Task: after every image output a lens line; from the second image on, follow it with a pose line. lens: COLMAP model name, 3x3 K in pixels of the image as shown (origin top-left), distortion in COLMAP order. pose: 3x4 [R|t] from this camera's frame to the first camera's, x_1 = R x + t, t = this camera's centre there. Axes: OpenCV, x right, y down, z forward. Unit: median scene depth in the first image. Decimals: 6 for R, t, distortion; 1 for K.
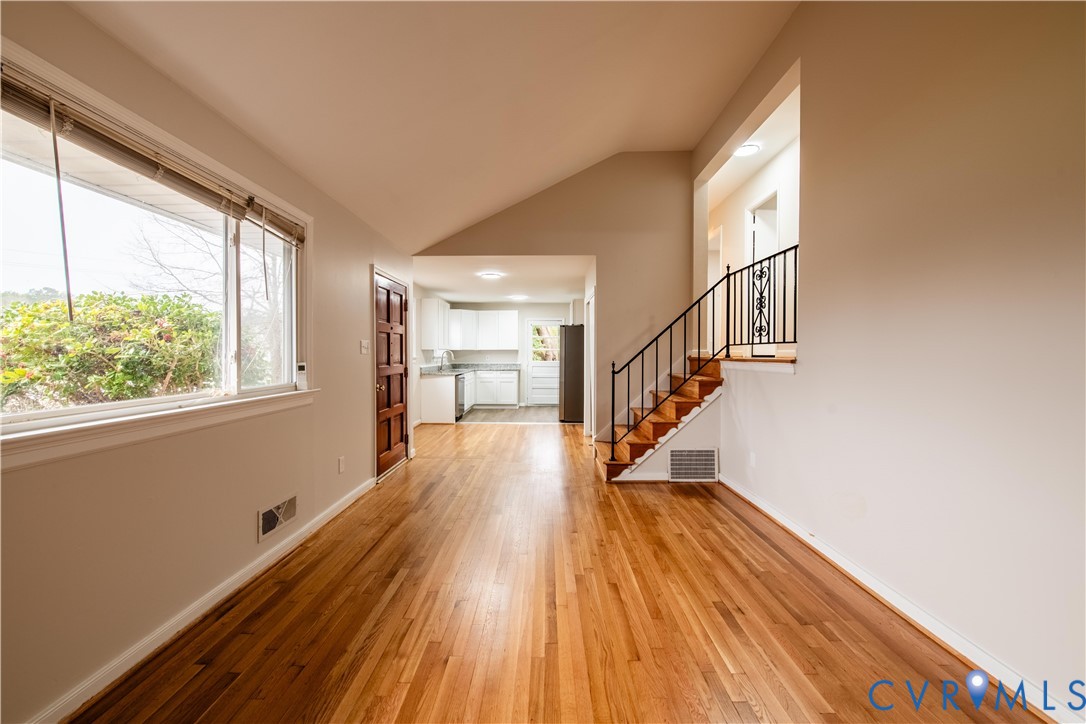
lens RADIAL K [[427.8, 0, 542.5], [0, 427.8, 360.5], [0, 0, 1]] dist [0.001638, -0.003878]
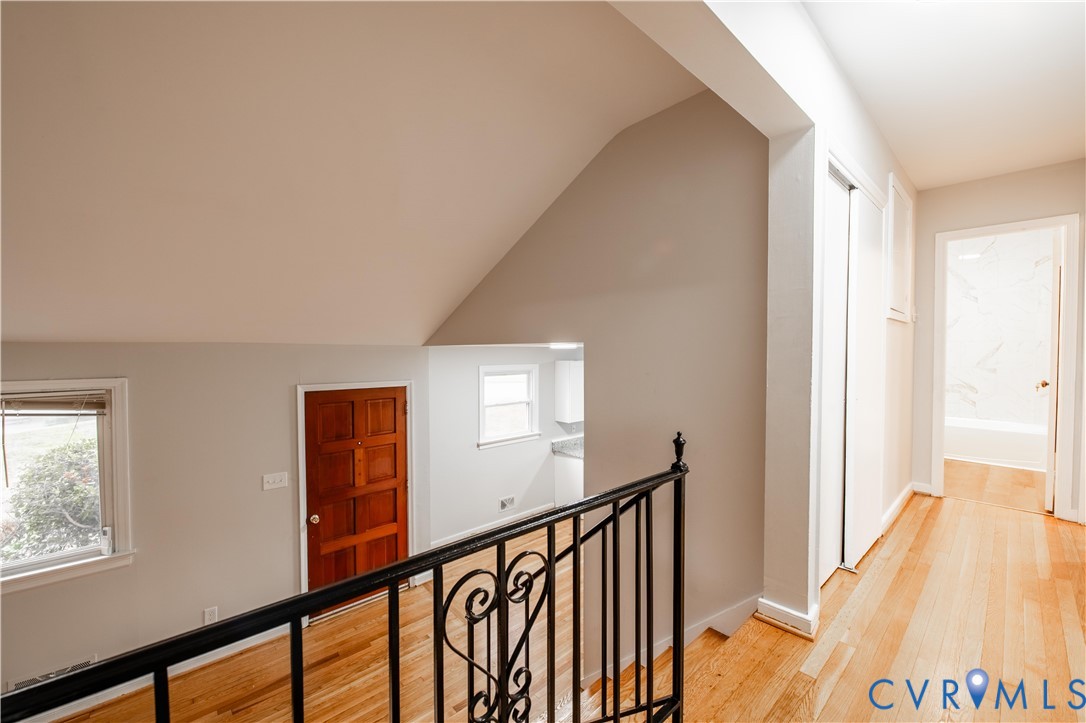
lens RADIAL K [[431.3, 0, 543.0], [0, 431.3, 361.5], [0, 0, 1]] dist [-0.003251, -0.000692]
pose [[0.680151, 0.016143, -0.732894, 0.699324], [-0.010026, 0.999869, 0.012719, -0.331425], [0.733004, -0.001303, 0.680224, 0.865702]]
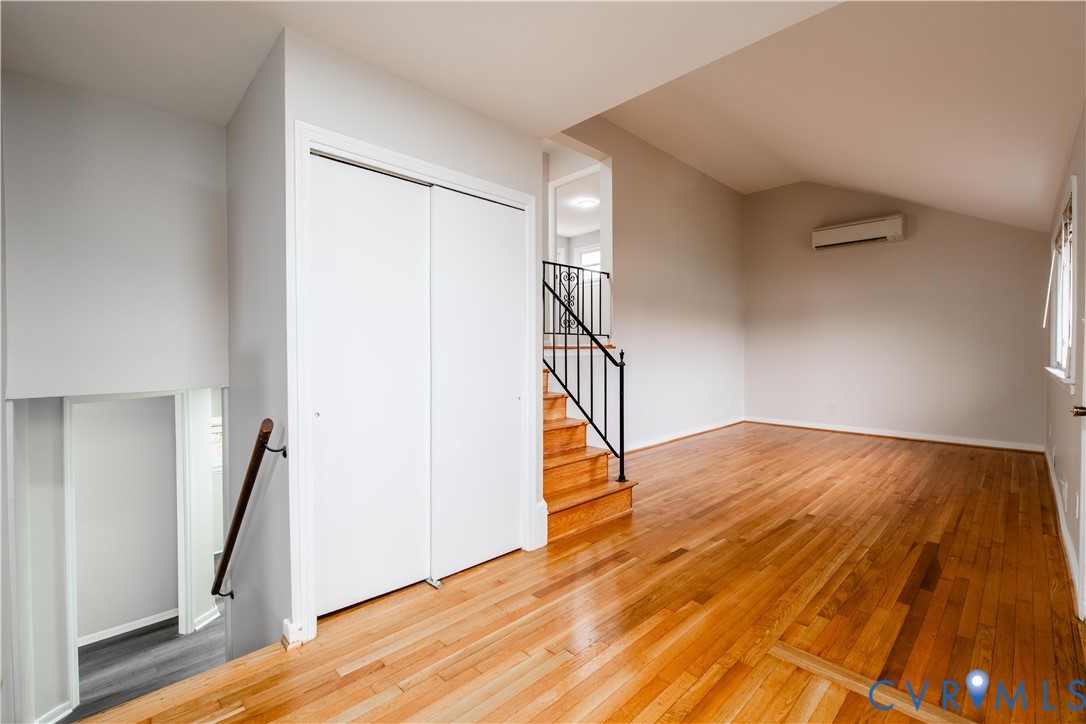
lens RADIAL K [[470.3, 0, 540.2], [0, 470.3, 360.0], [0, 0, 1]] dist [0.003221, -0.006698]
pose [[-0.704519, -0.013886, 0.709550, -0.384363], [0.013659, 0.999358, 0.033121, -0.011314], [-0.709554, 0.033026, -0.703877, 2.017953]]
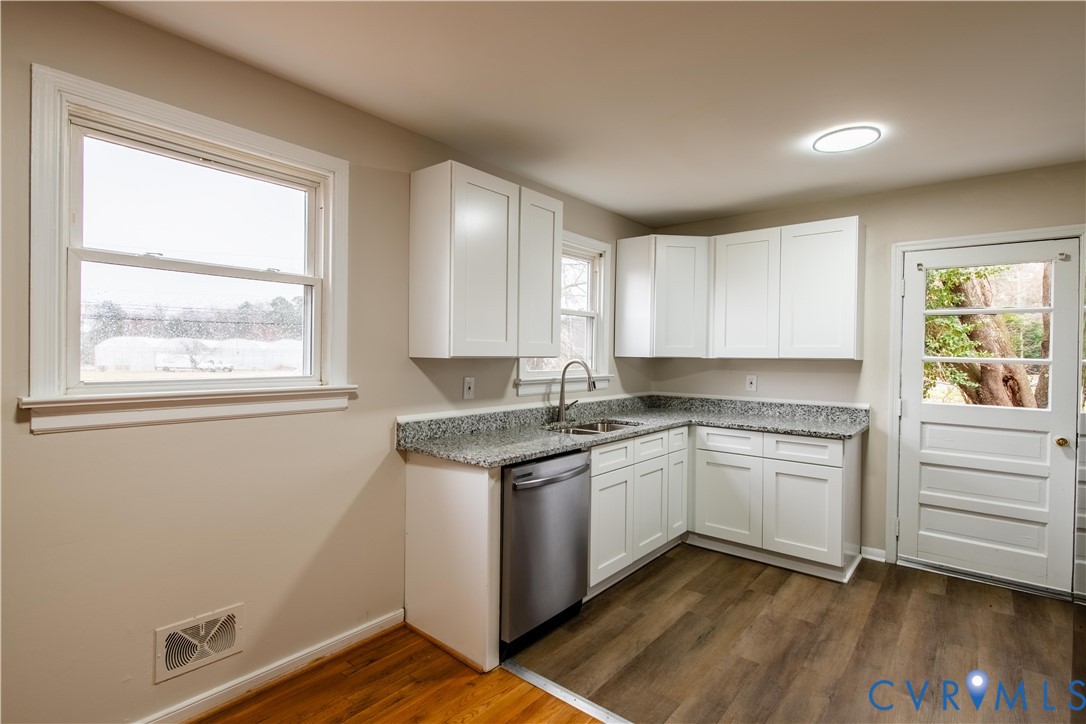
lens RADIAL K [[536.2, 0, 538.4], [0, 536.2, 360.1], [0, 0, 1]] dist [0.002373, -0.000051]
pose [[0.778818, 0.015993, -0.627047, -0.001030], [-0.022556, 0.999742, -0.002517, -0.053499], [0.626845, 0.016104, 0.778978, 1.686557]]
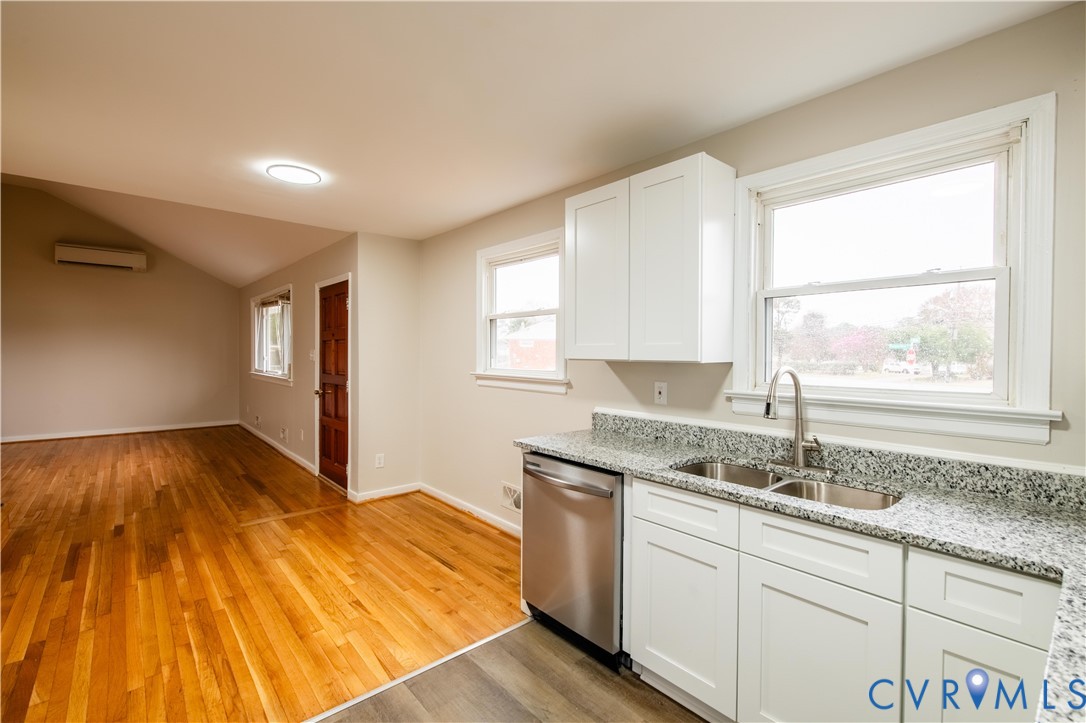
lens RADIAL K [[470.3, 0, 540.2], [0, 470.3, 359.5], [0, 0, 1]] dist [0.003221, -0.006698]
pose [[-0.745735, 0.002595, -0.666238, 0.002708], [-0.020256, 0.999442, 0.026567, -0.075506], [0.665935, 0.033307, -0.745266, 2.682167]]
